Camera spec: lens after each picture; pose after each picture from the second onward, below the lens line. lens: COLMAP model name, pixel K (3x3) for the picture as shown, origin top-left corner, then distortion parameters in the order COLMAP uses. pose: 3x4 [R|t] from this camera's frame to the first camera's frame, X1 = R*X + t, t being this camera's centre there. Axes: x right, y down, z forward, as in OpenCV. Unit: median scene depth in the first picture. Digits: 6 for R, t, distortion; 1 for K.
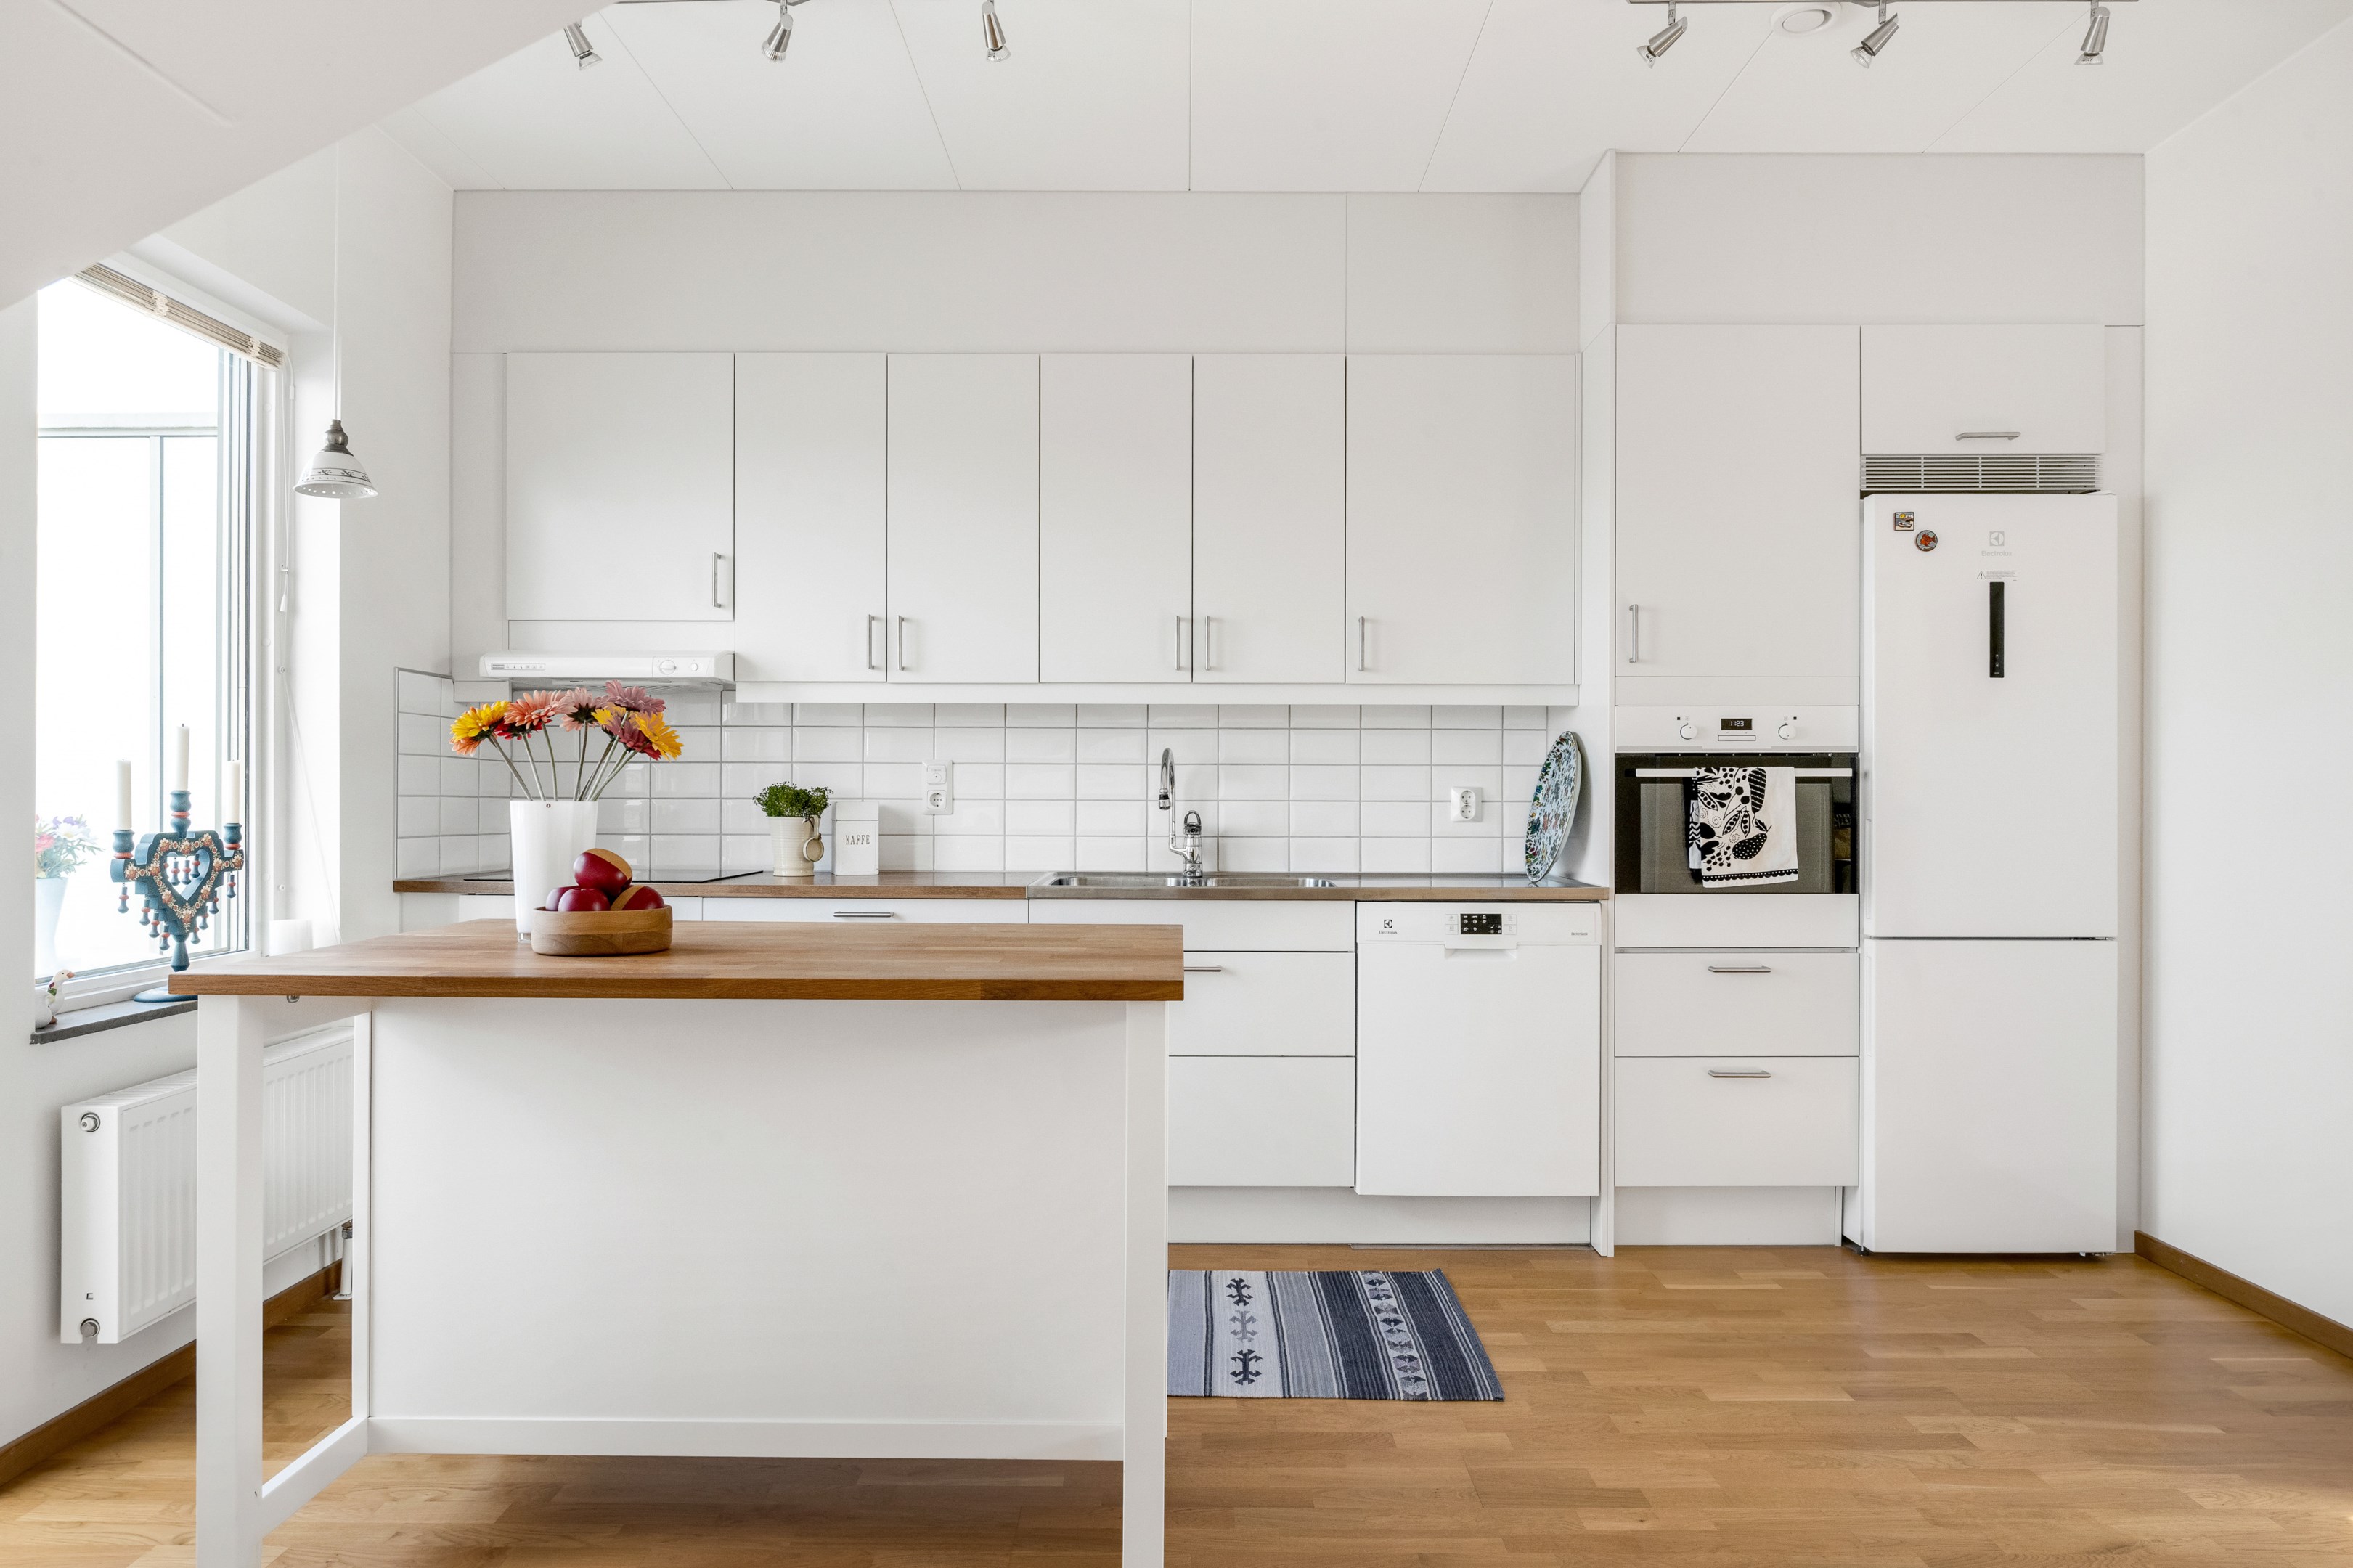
lens RADIAL K [[1429.4, 0, 1187.9], [0, 1429.4, 787.9], [0, 0, 1]] dist [0.001907, 0.001711]
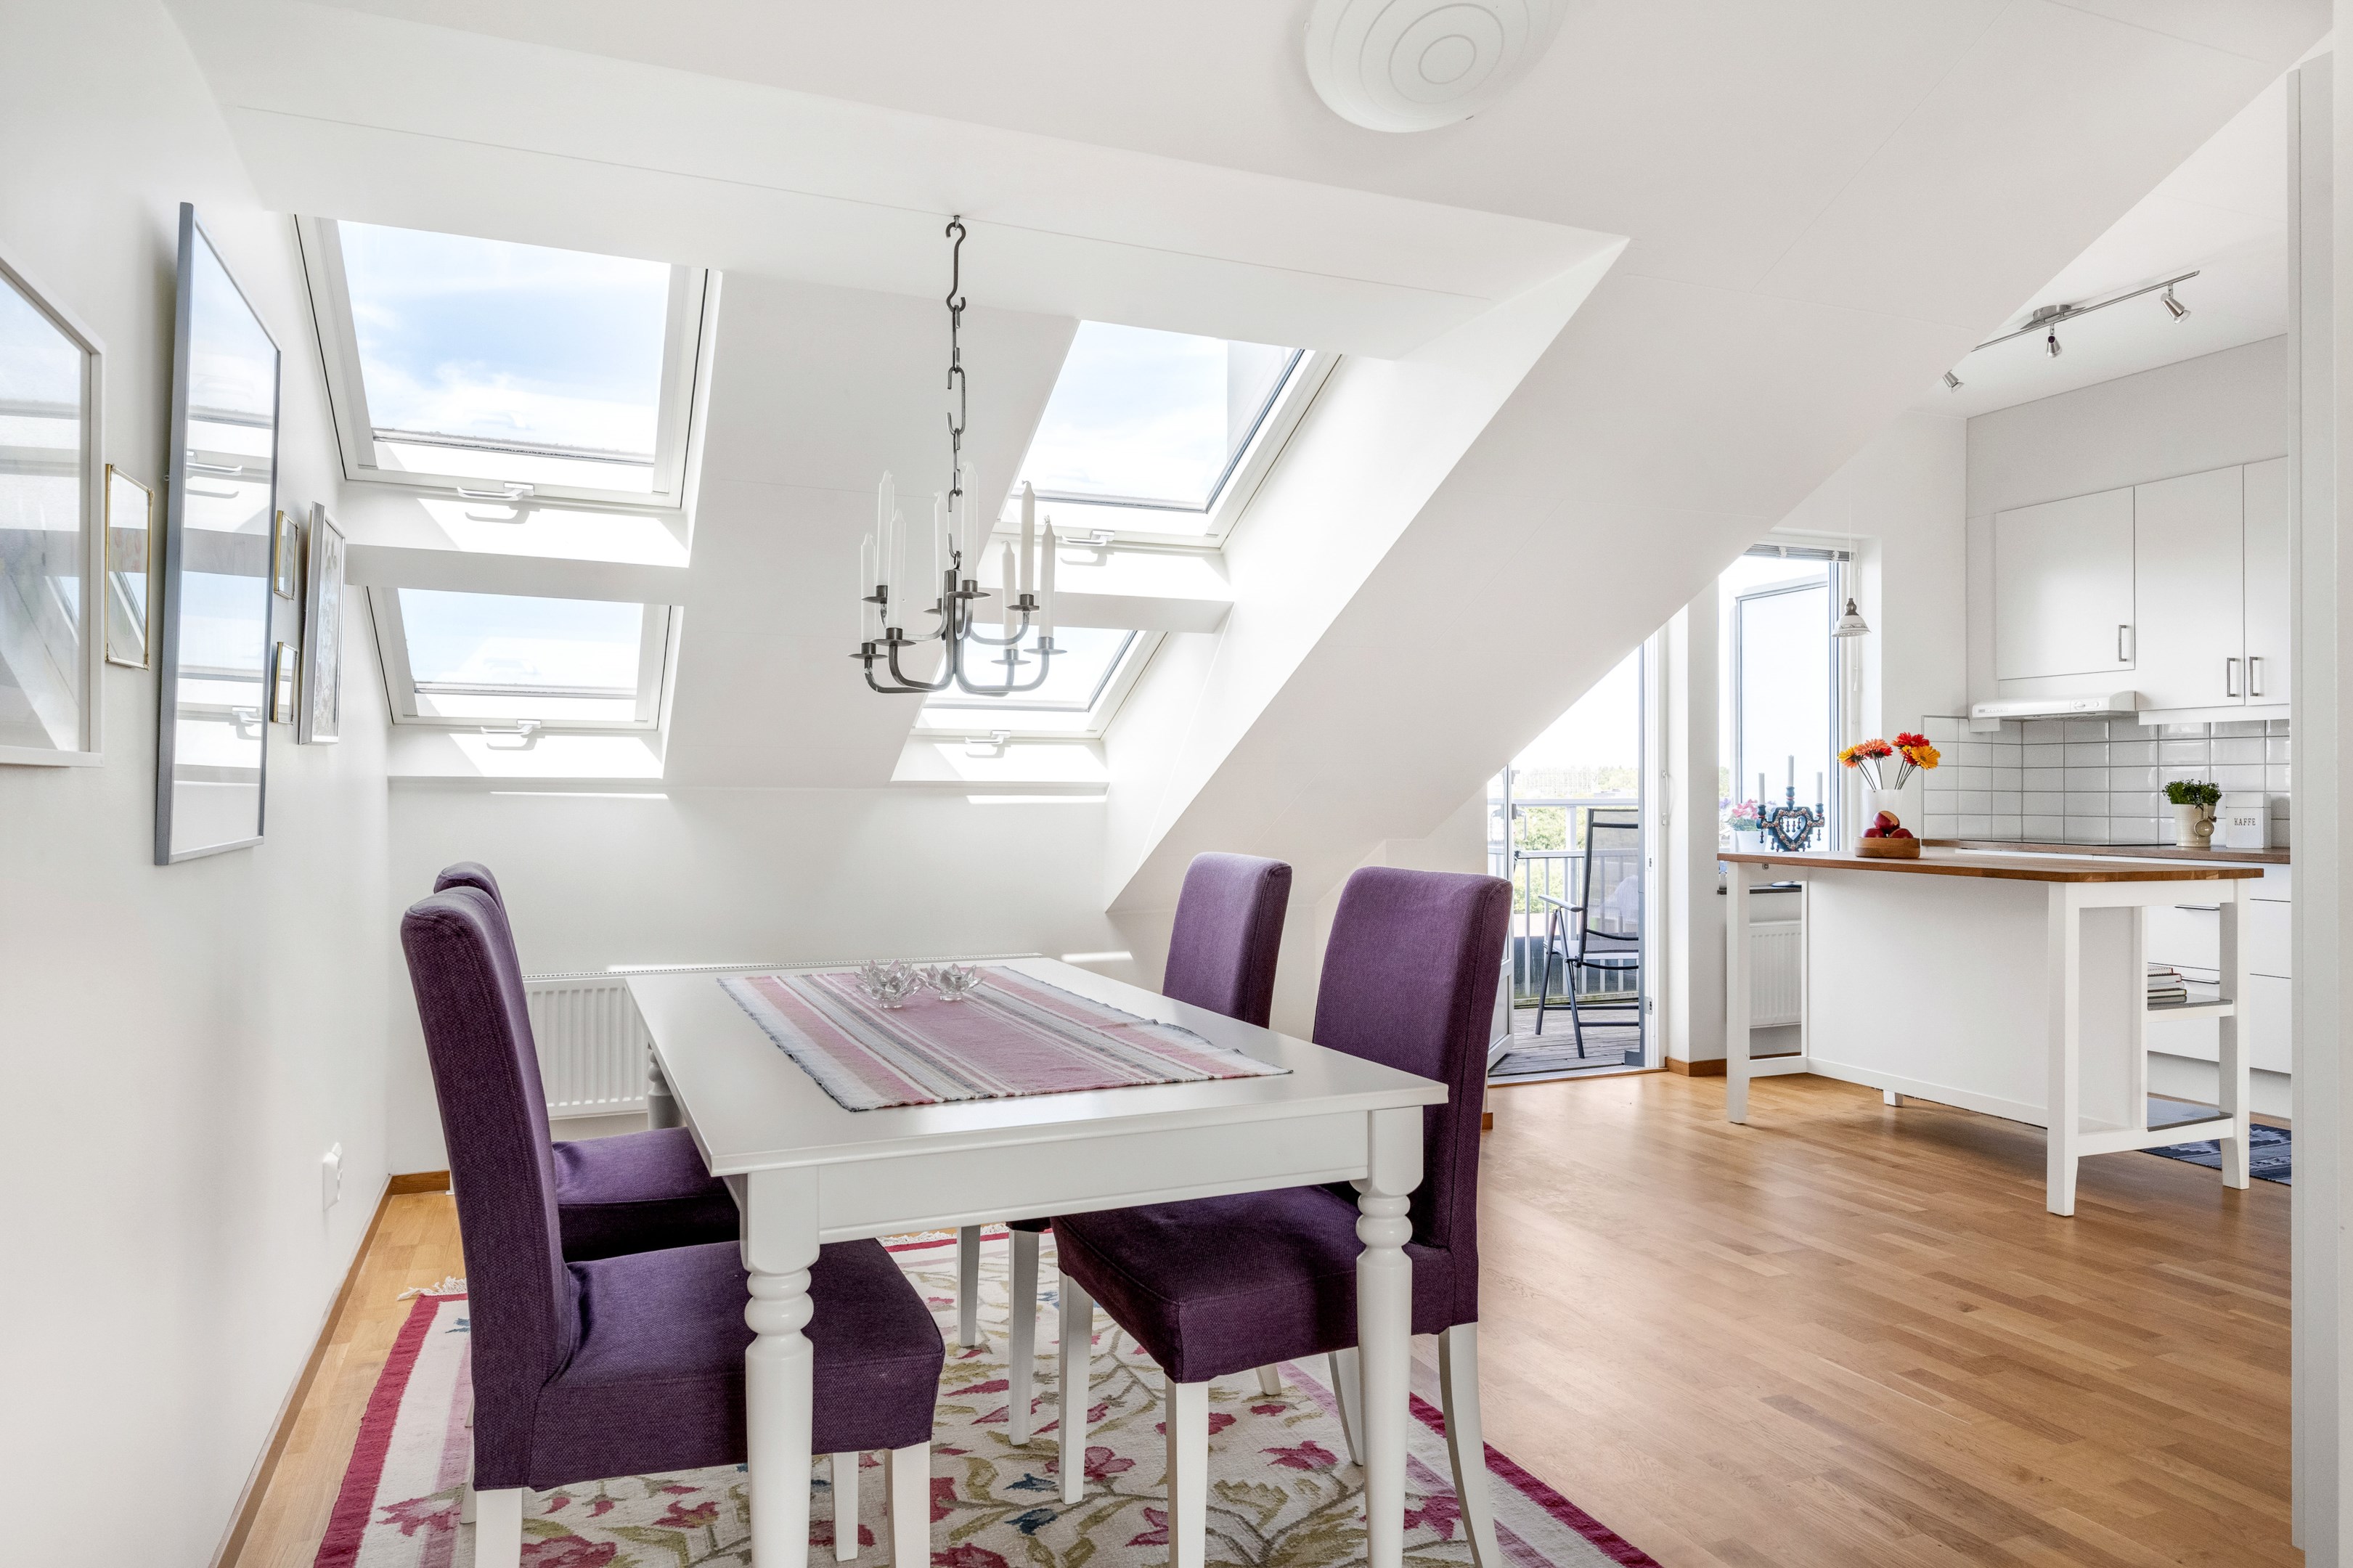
lens RADIAL K [[1506.6, 0, 1170.2], [0, 1506.6, 790.5], [0, 0, 1]] dist [0.001369, 0.003693]
pose [[0.382840, -0.004274, -0.923805, 0.762552], [0.003379, 0.999989, -0.003226, 0.008926], [0.923808, -0.001887, 0.382851, -0.523806]]
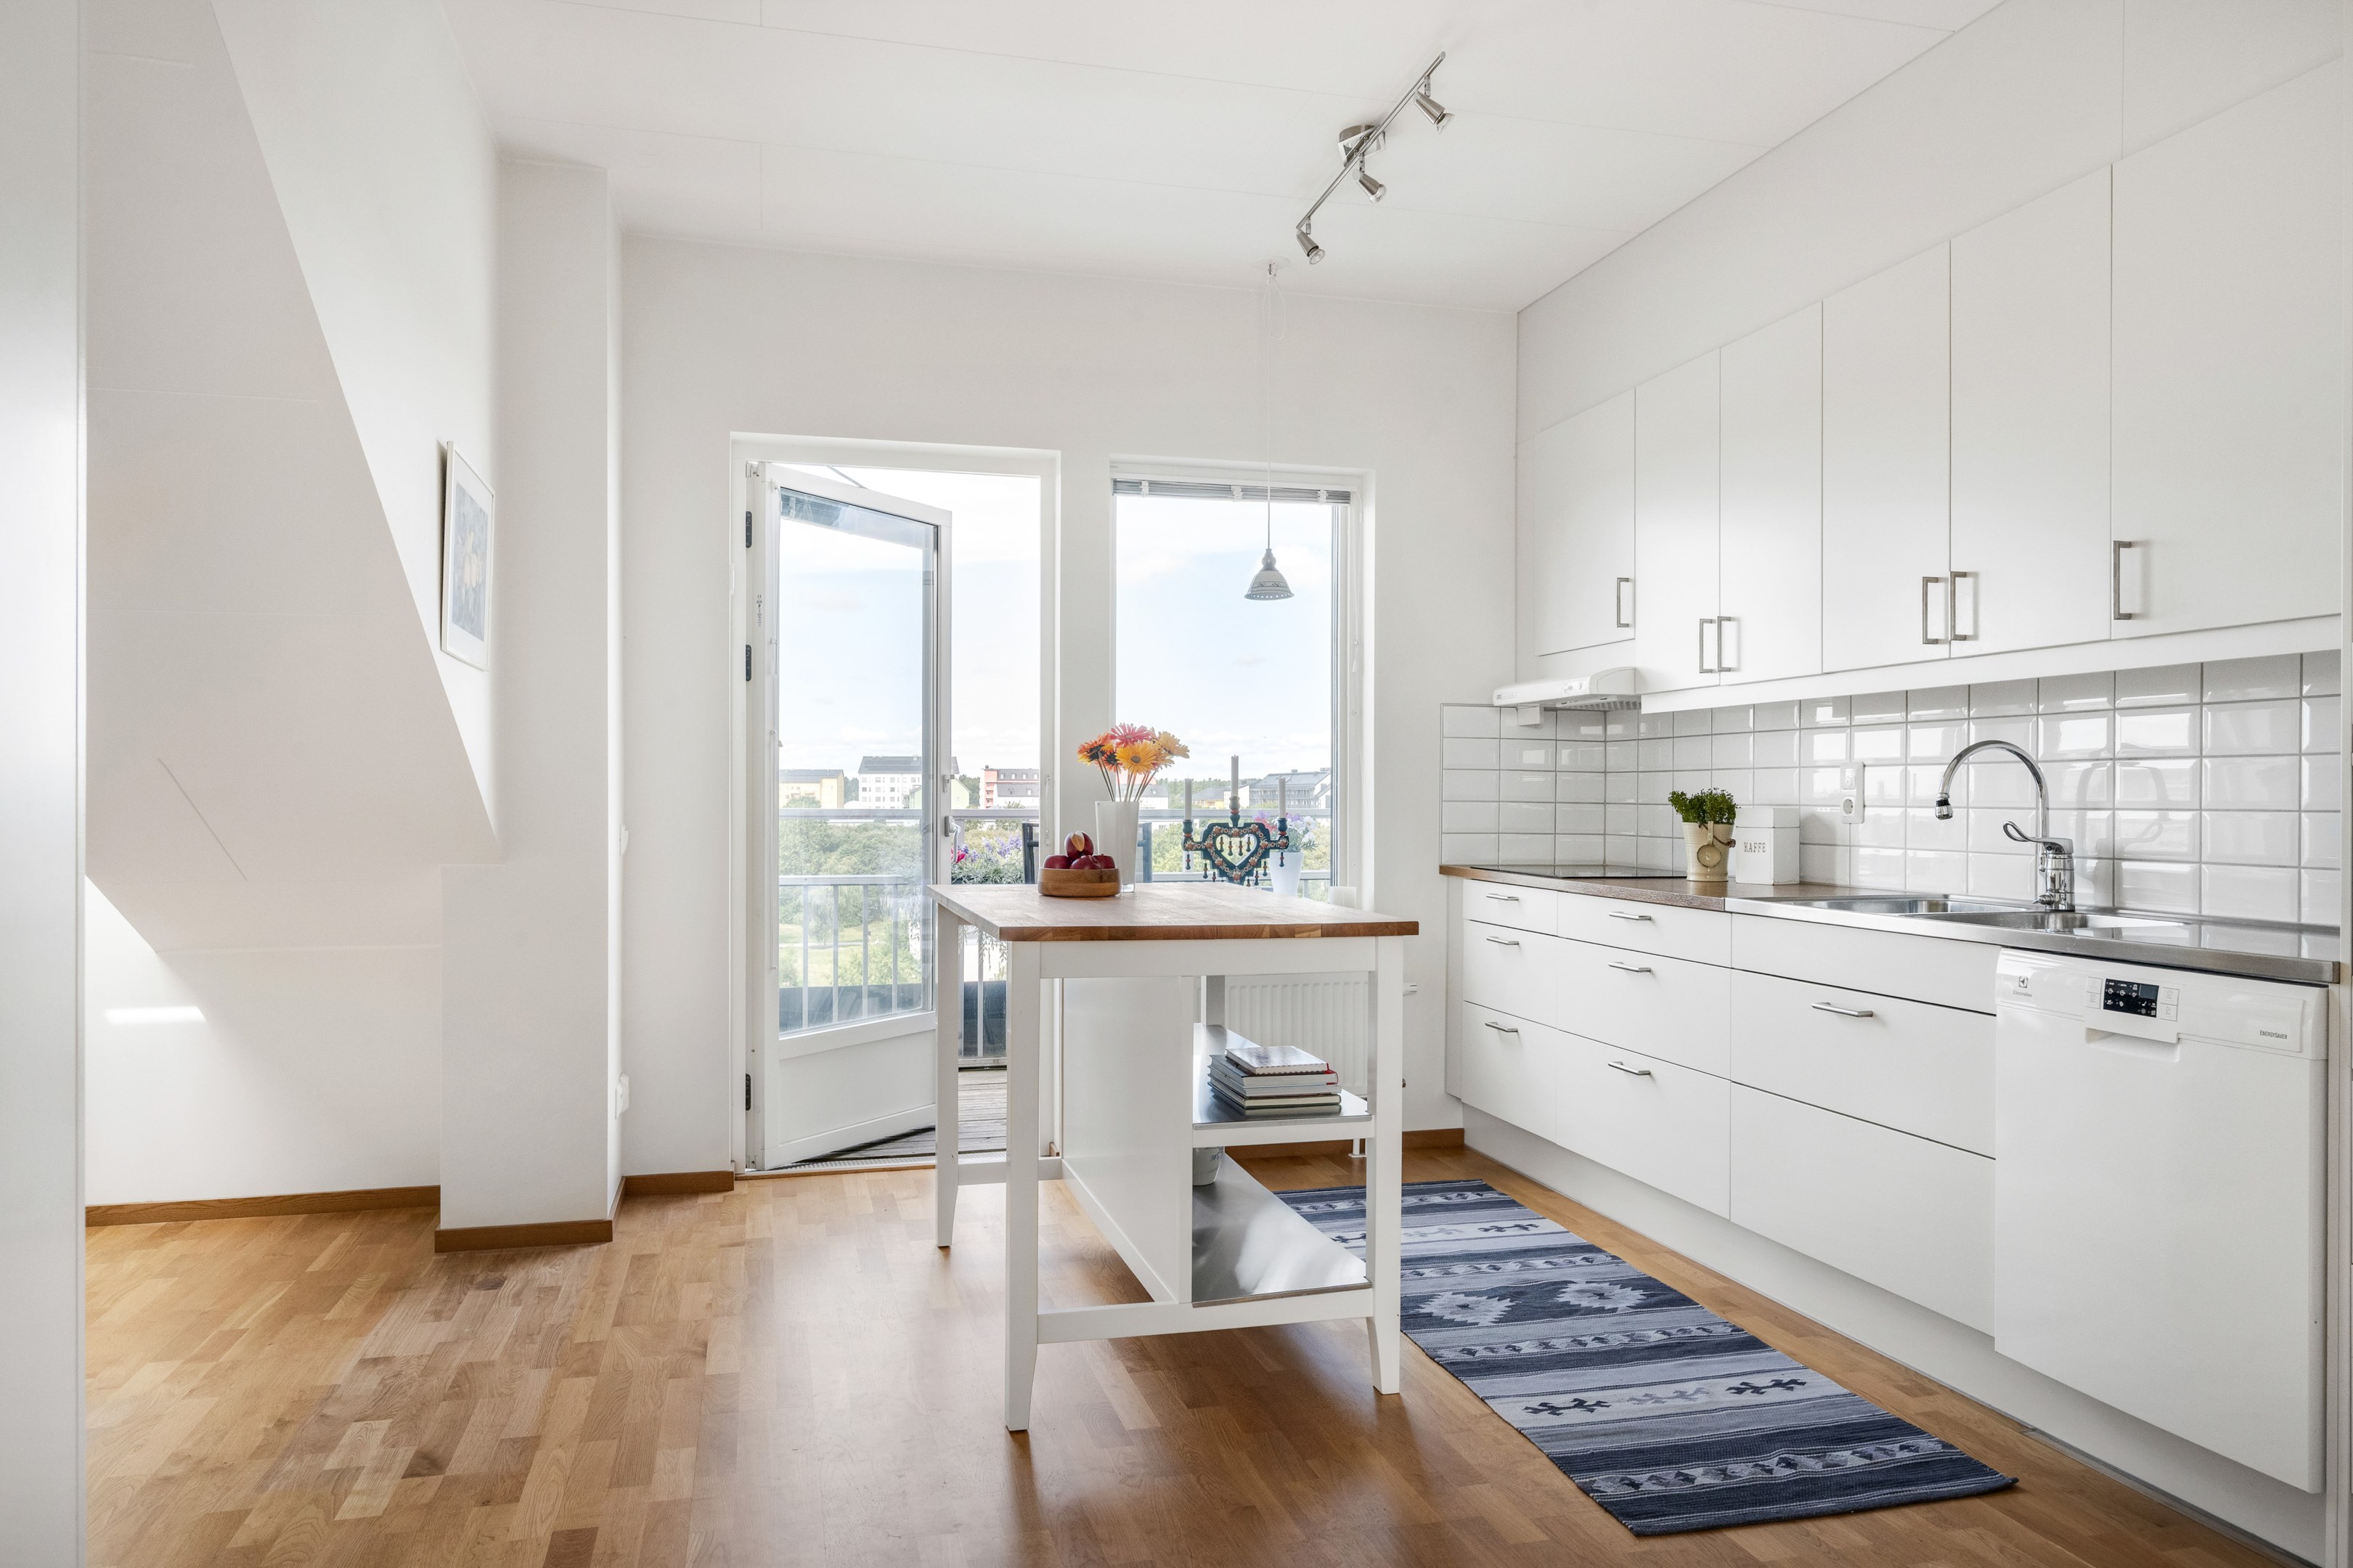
lens RADIAL K [[1571.3, 0, 1170.0], [0, 1571.3, 805.7], [0, 0, 1]] dist [-0.000399, -0.002439]
pose [[0.251291, 0.002885, -0.967907, 0.766409], [-0.000516, 0.999996, 0.002846, 0.005837], [0.967911, -0.000216, 0.251292, 0.385800]]
